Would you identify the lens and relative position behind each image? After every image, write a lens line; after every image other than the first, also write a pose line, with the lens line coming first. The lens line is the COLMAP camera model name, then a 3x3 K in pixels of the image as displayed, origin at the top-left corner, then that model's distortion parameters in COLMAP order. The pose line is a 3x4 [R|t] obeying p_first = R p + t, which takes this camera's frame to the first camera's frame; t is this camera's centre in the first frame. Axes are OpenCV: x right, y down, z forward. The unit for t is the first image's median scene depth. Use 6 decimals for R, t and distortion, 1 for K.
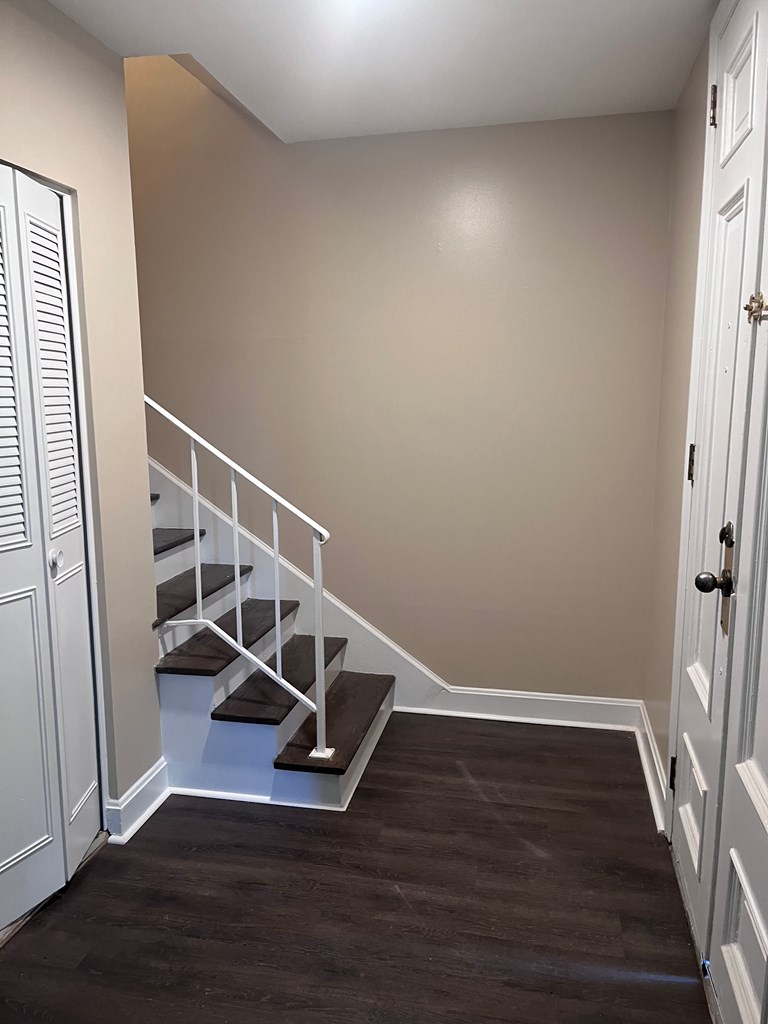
lens RADIAL K [[782.2, 0, 381.8], [0, 782.2, 510.7], [0, 0, 1]] dist [0.009689, -0.034031]
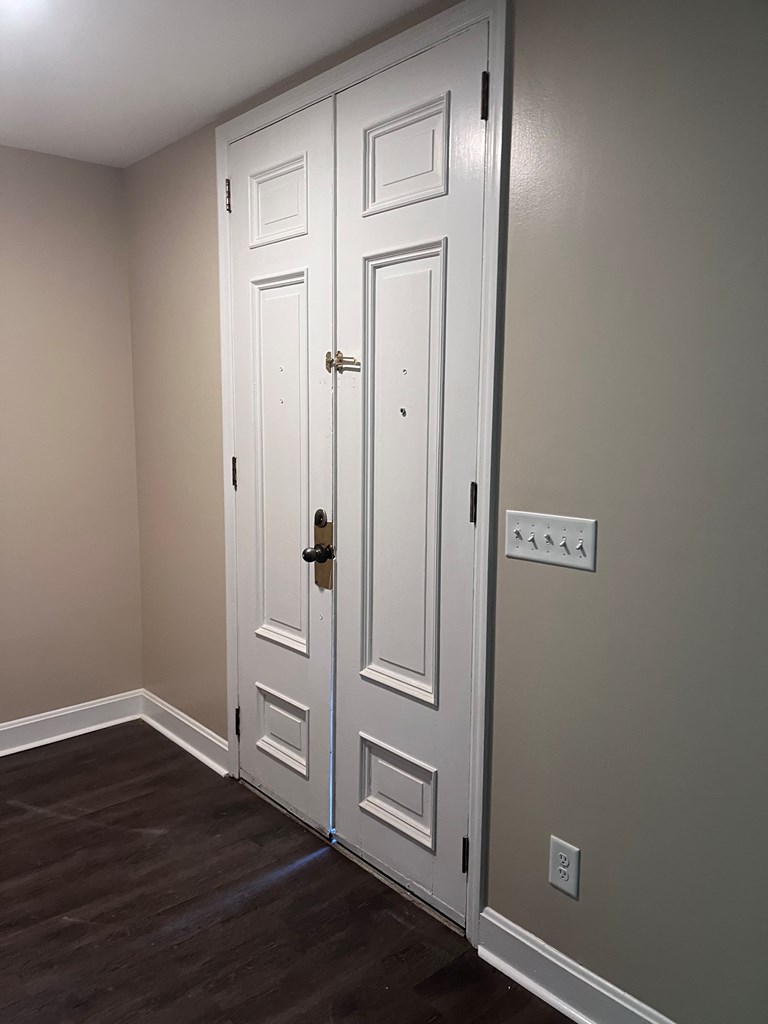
lens RADIAL K [[782.2, 0, 380.7], [0, 782.2, 512.1], [0, 0, 1]] dist [0.009689, -0.034031]
pose [[0.590113, -0.110590, 0.799710, -0.489595], [0.124220, 0.991215, 0.045410, -0.024284], [-0.797707, 0.072543, 0.598667, 0.054504]]
